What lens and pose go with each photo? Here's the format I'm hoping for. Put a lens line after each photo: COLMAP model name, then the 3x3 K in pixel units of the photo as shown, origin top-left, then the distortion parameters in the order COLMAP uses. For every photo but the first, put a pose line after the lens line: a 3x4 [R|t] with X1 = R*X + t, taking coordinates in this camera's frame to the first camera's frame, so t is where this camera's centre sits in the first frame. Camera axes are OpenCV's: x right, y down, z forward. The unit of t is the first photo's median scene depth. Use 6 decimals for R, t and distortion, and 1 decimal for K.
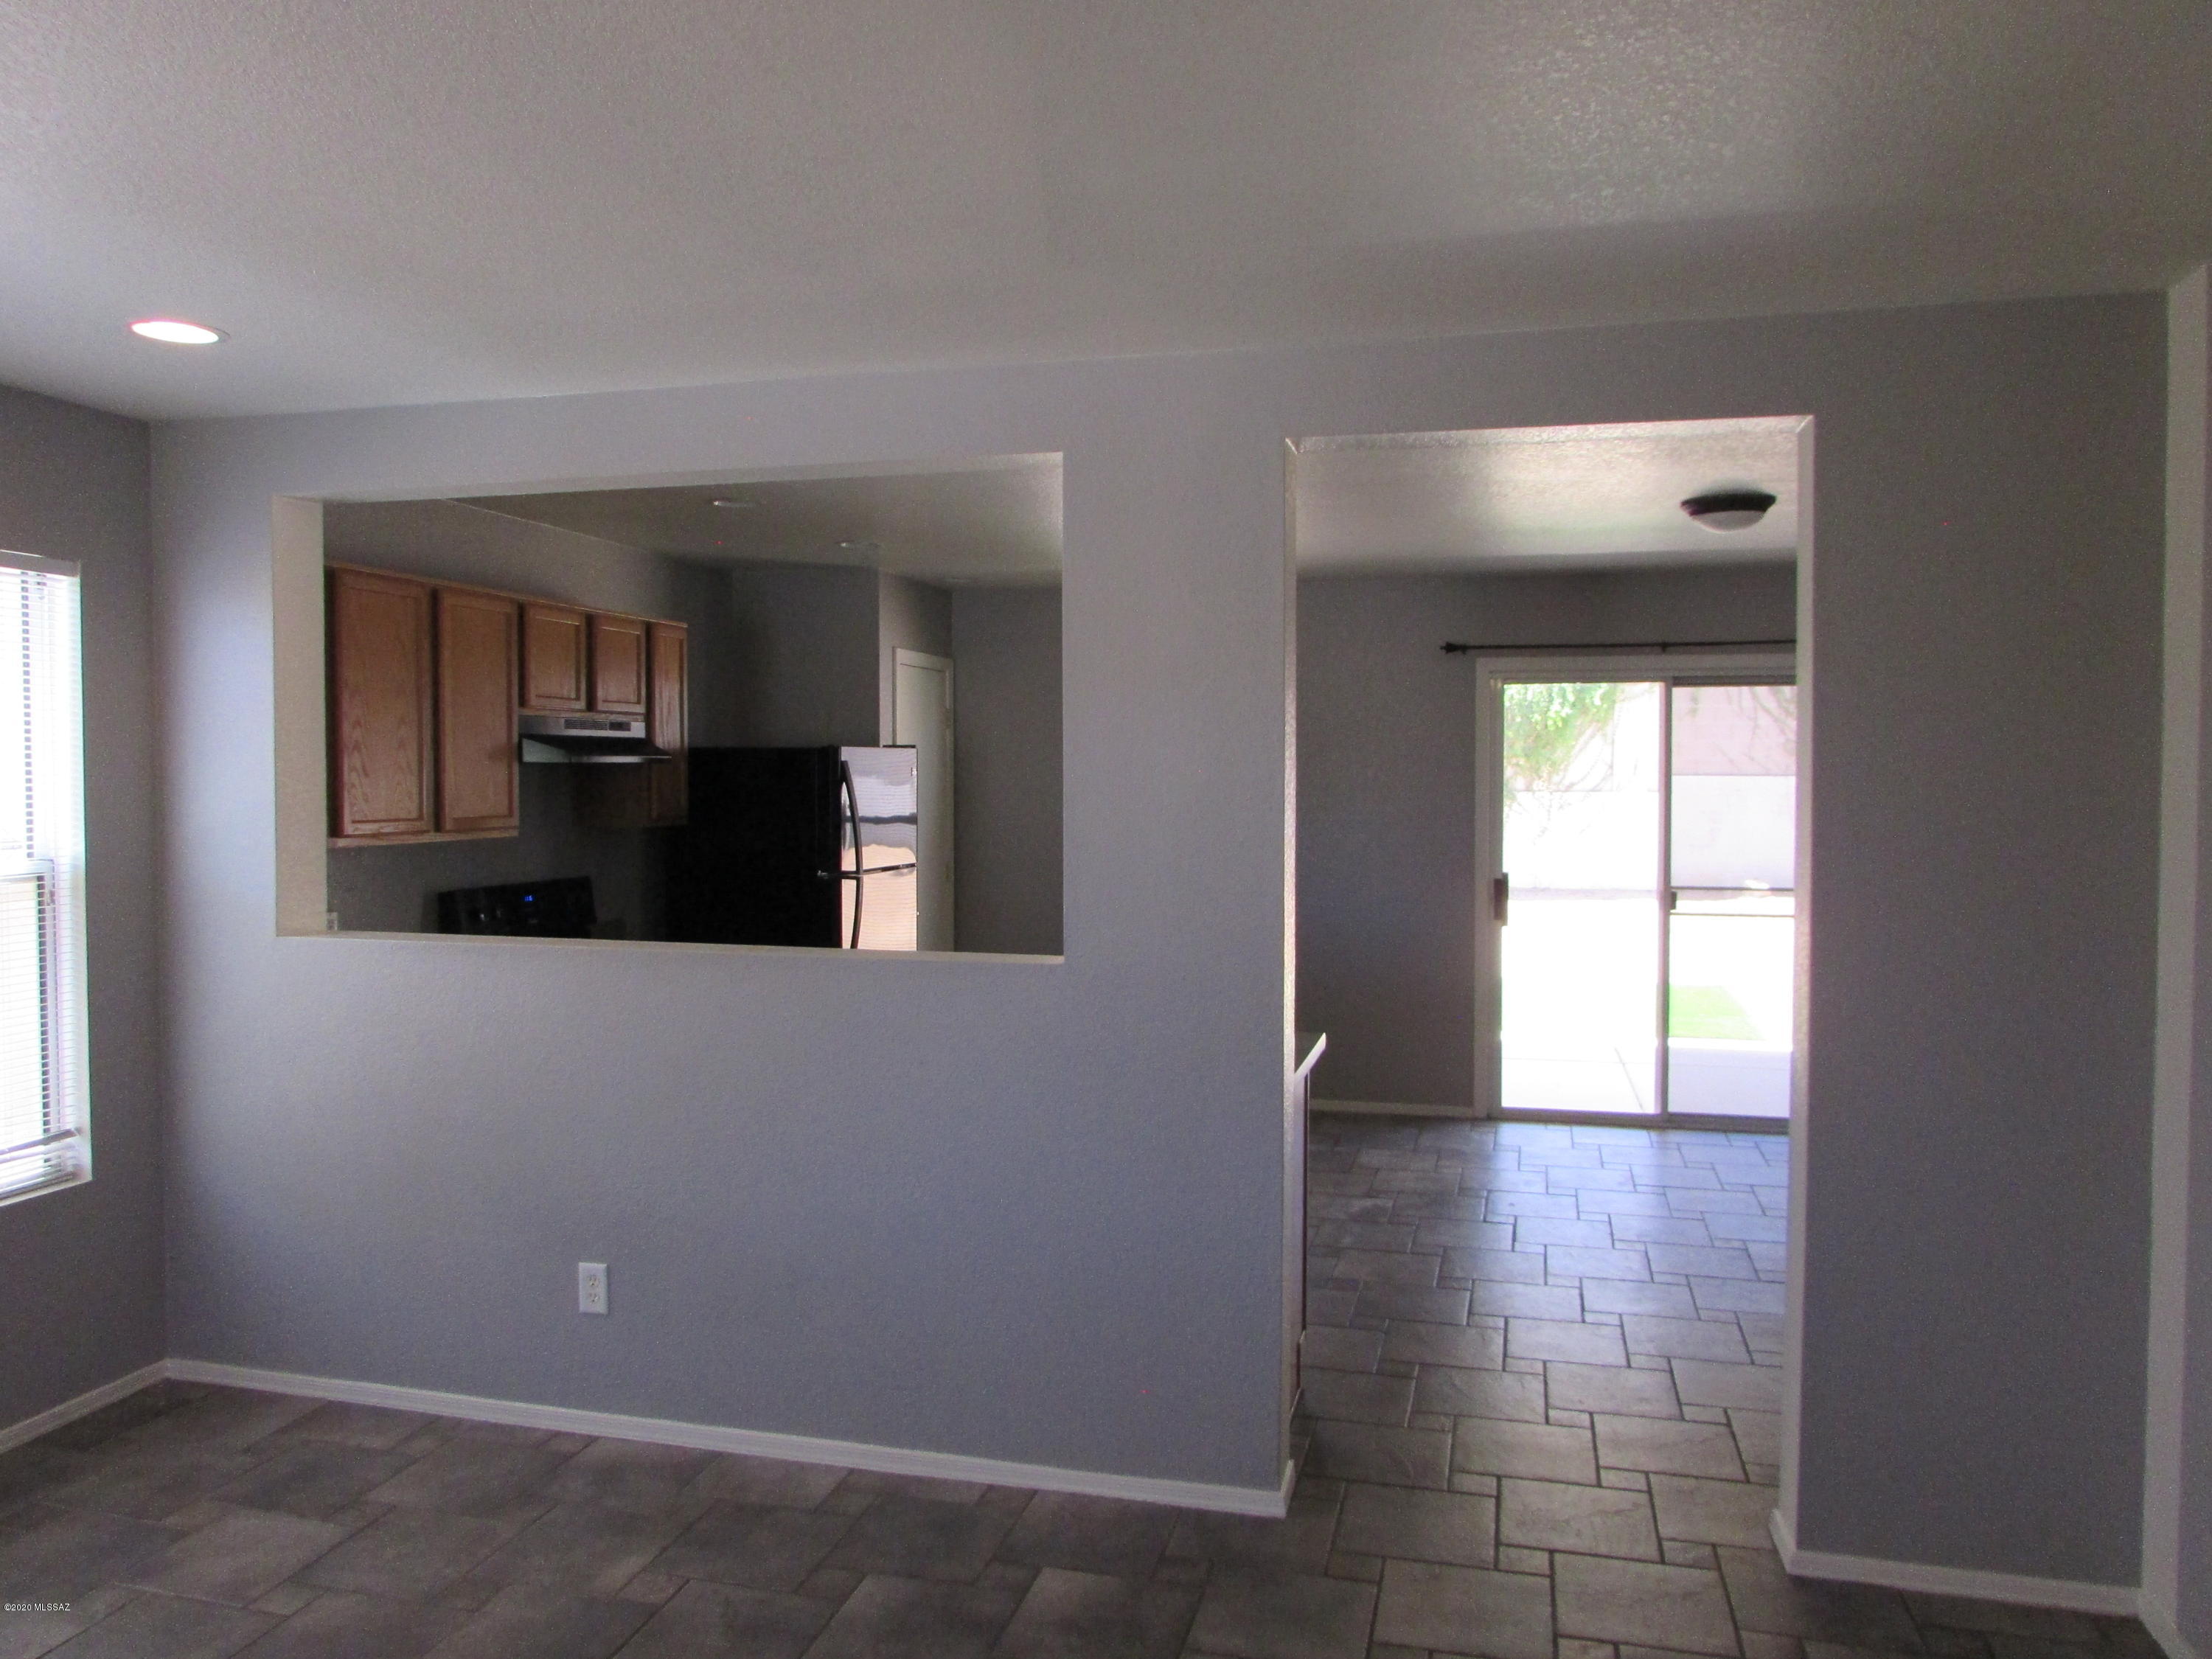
lens RADIAL K [[1574.8, 0, 1127.5], [0, 1574.8, 828.2], [0, 0, 1]] dist [-0.034221, 0.016316]
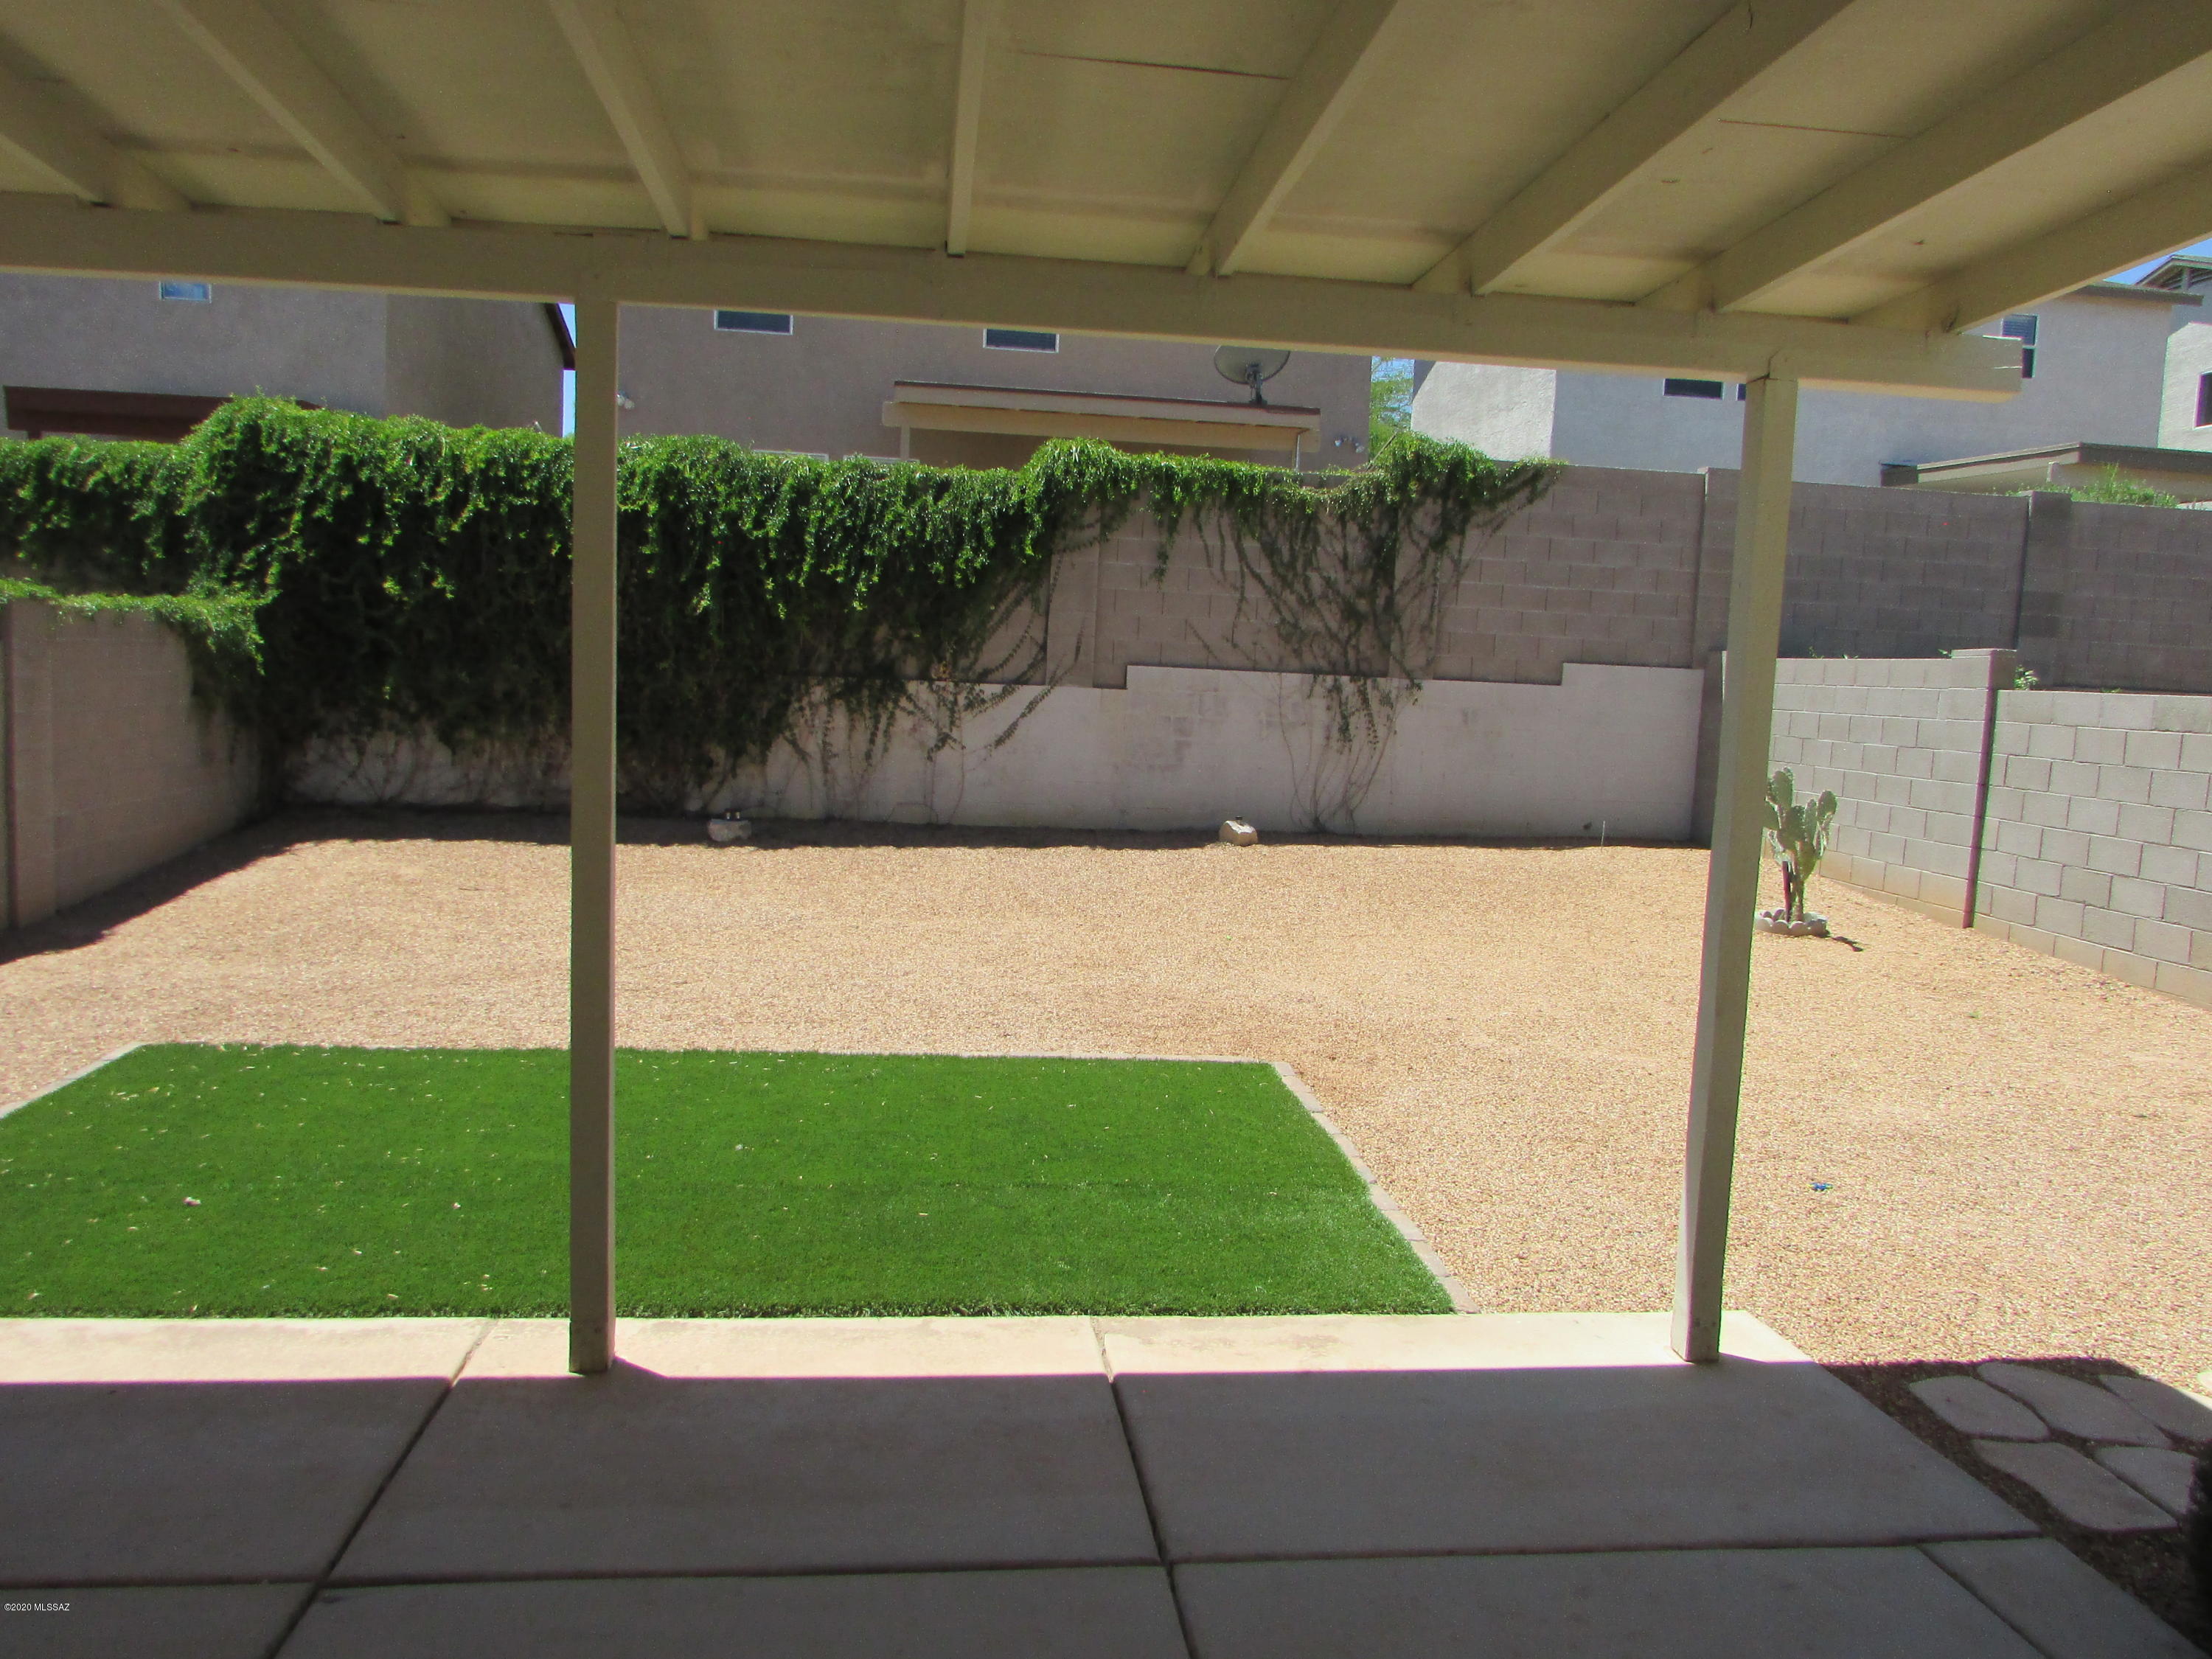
lens RADIAL K [[1574.8, 0, 1100.2], [0, 1574.8, 840.2], [0, 0, 1]] dist [-0.034221, 0.016316]
pose [[0.937023, 0.005522, 0.349224, 0.094066], [-0.030514, 0.997346, 0.066105, -0.001979], [-0.347932, -0.072598, 0.934705, 0.350180]]
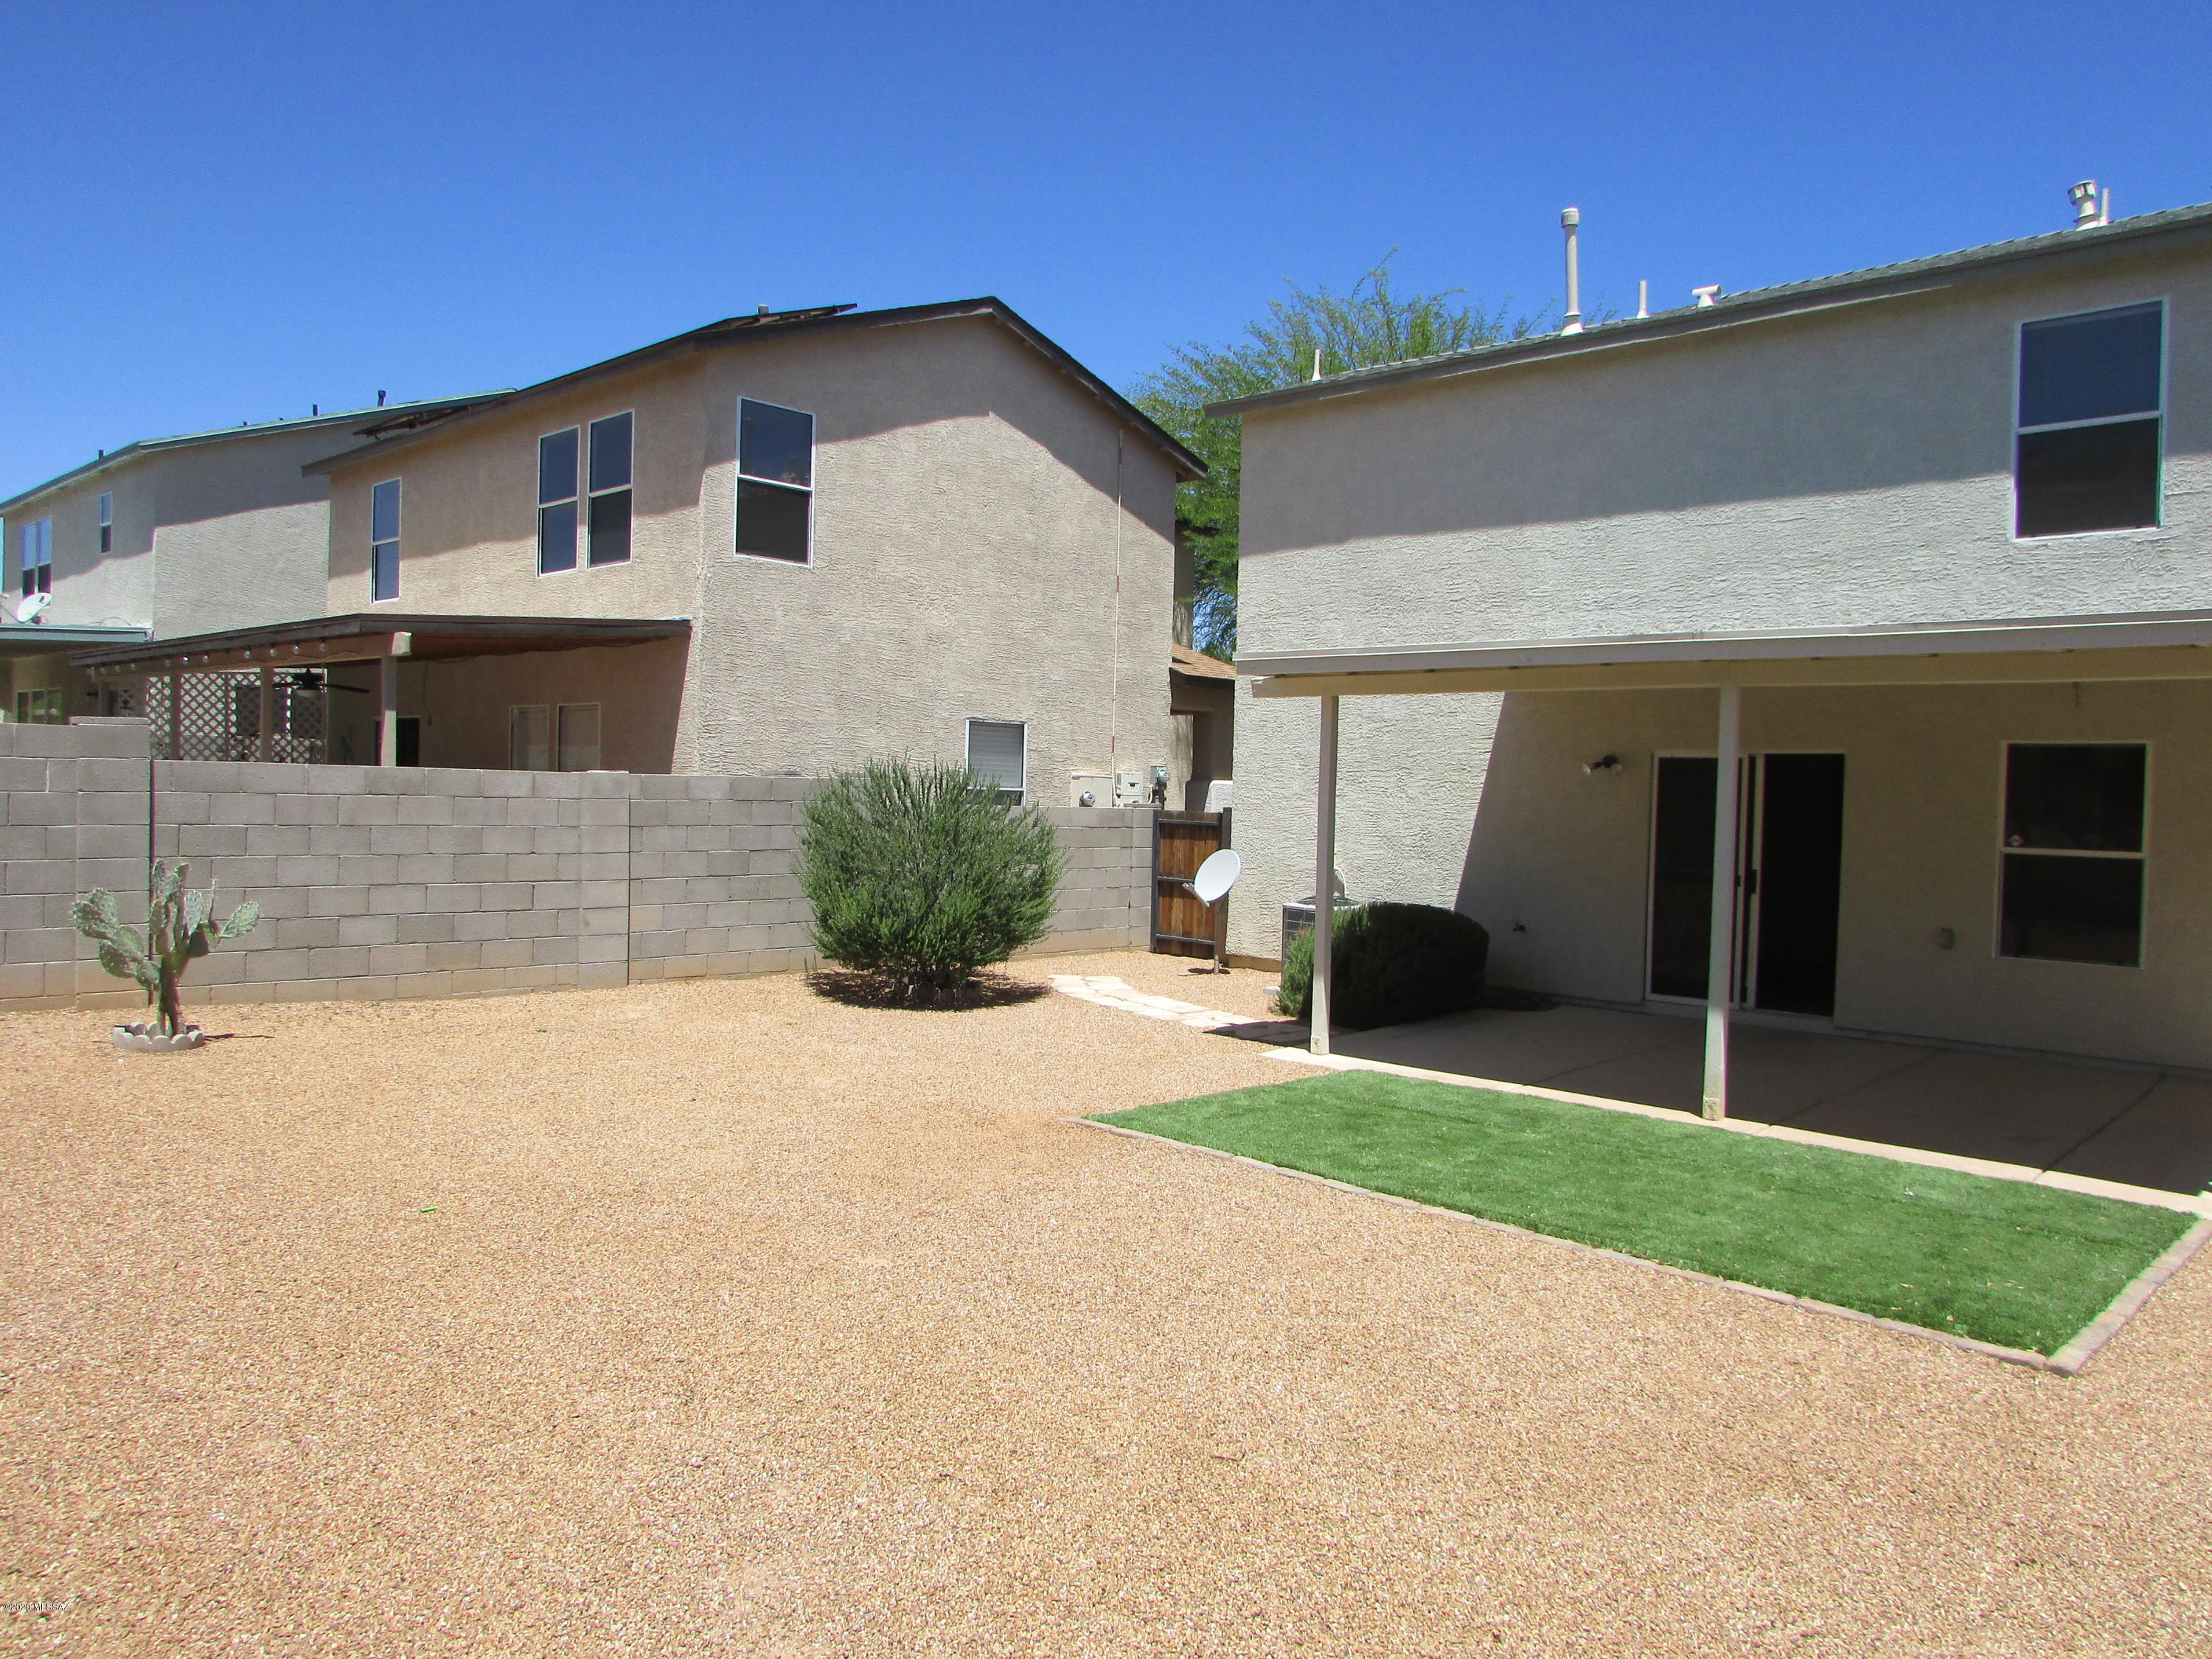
lens RADIAL K [[1574.8, 0, 1104.9], [0, 1574.8, 830.8], [0, 0, 1]] dist [-0.034221, 0.016316]
pose [[-0.865062, -0.028618, 0.500848, 0.028140], [0.003959, 0.997951, 0.063861, -0.035873], [-0.501650, 0.057227, -0.863176, 1.037247]]
